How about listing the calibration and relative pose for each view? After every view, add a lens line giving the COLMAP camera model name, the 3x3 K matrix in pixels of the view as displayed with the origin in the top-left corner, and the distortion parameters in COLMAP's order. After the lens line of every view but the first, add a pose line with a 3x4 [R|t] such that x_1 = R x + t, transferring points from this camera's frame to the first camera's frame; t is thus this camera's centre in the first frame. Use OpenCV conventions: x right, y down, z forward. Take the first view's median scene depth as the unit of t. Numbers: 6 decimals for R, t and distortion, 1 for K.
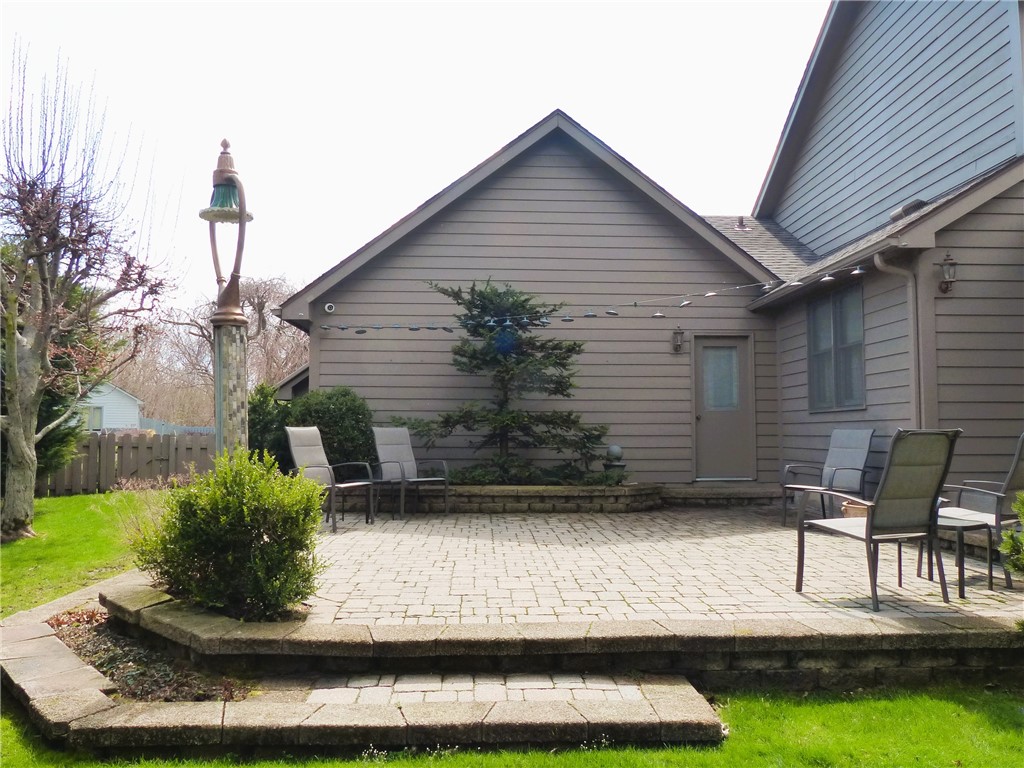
lens RADIAL K [[794.6, 0, 513.5], [0, 794.6, 386.3], [0, 0, 1]] dist [-0.028606, 0.032241]
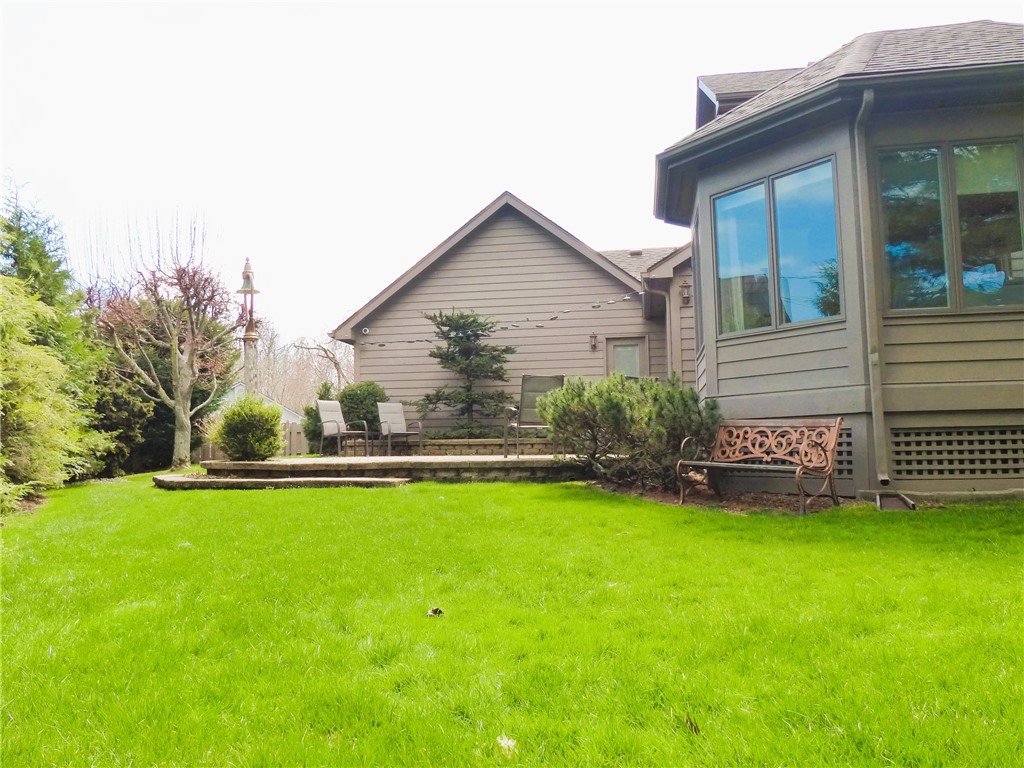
lens RADIAL K [[794.6, 0, 513.5], [0, 794.6, 386.3], [0, 0, 1]] dist [-0.028606, 0.032241]
pose [[0.979400, -0.032746, -0.199259, 0.391324], [0.028282, 0.999282, -0.025206, 0.061999], [0.199941, 0.019051, 0.979623, -0.501458]]
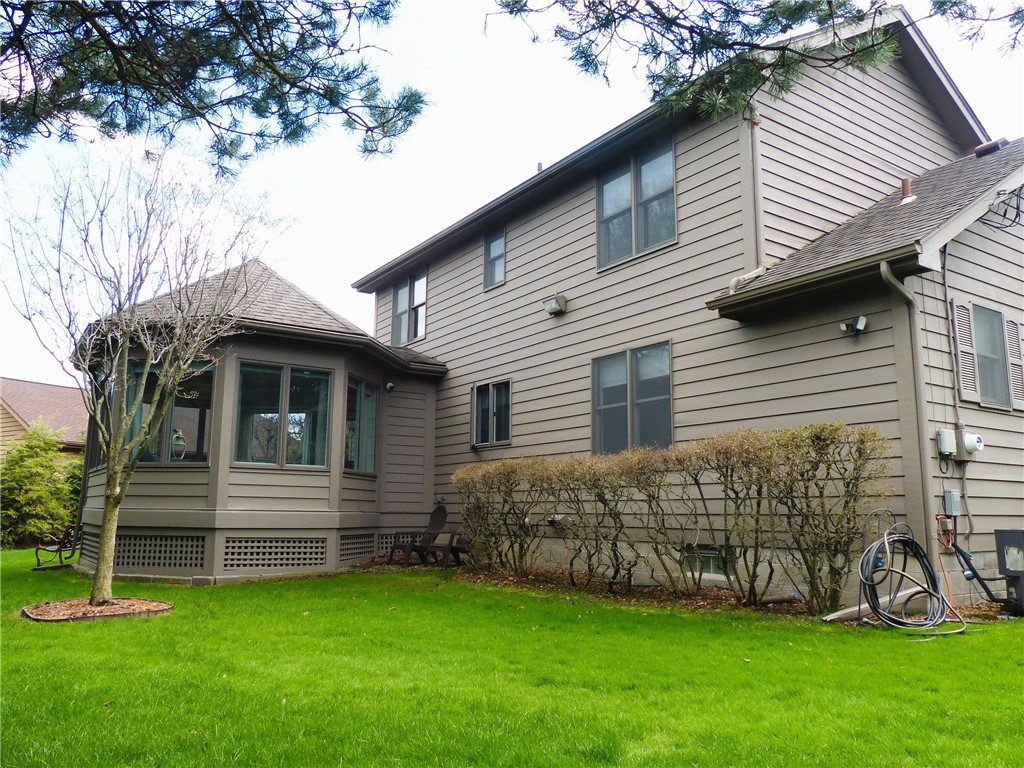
lens RADIAL K [[794.6, 0, 513.5], [0, 794.6, 386.3], [0, 0, 1]] dist [-0.028606, 0.032241]
pose [[0.530522, -0.155029, -0.833374, 1.820685], [0.055278, 0.987368, -0.148487, 0.064852], [0.845867, 0.032709, 0.532390, -0.050811]]
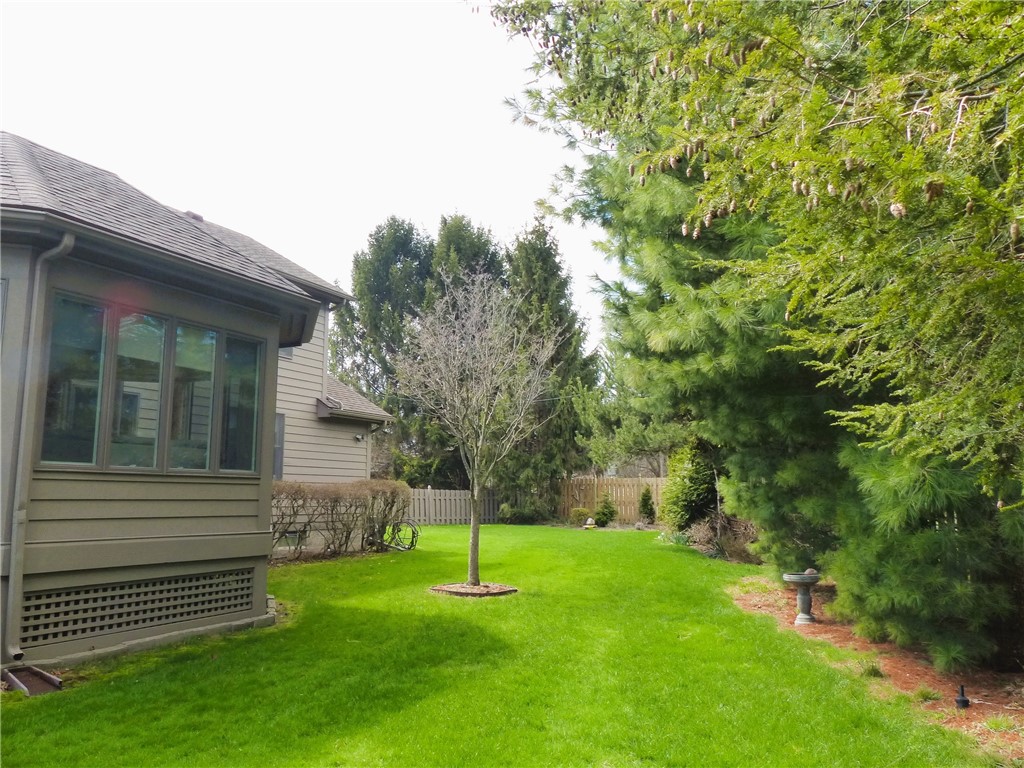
lens RADIAL K [[794.6, 0, 513.5], [0, 794.6, 386.3], [0, 0, 1]] dist [-0.028606, 0.032241]
pose [[0.485719, 0.125239, 0.865096, 0.197522], [-0.059307, 0.992124, -0.110330, -0.026185], [-0.872100, 0.002283, 0.489322, -0.416427]]
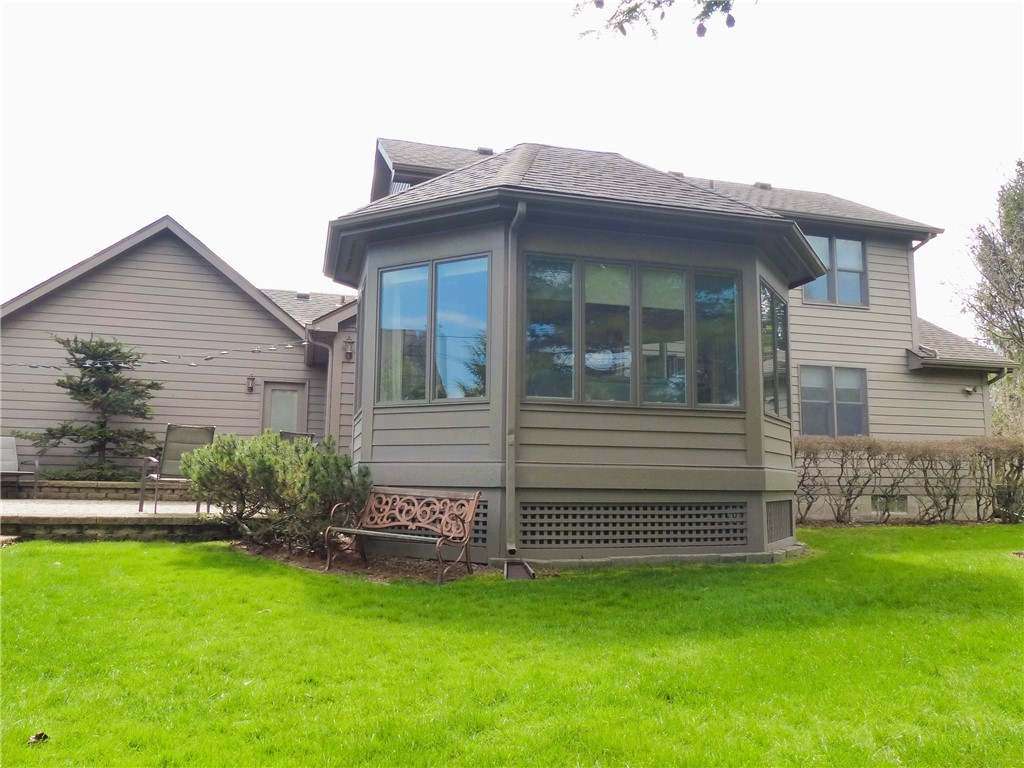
lens RADIAL K [[794.6, 0, 513.5], [0, 794.6, 386.3], [0, 0, 1]] dist [-0.028606, 0.032241]
pose [[0.974685, 0.043133, 0.219384, 0.393538], [-0.028906, 0.997290, -0.067650, 0.030683], [-0.221707, 0.059596, 0.973290, -0.518747]]
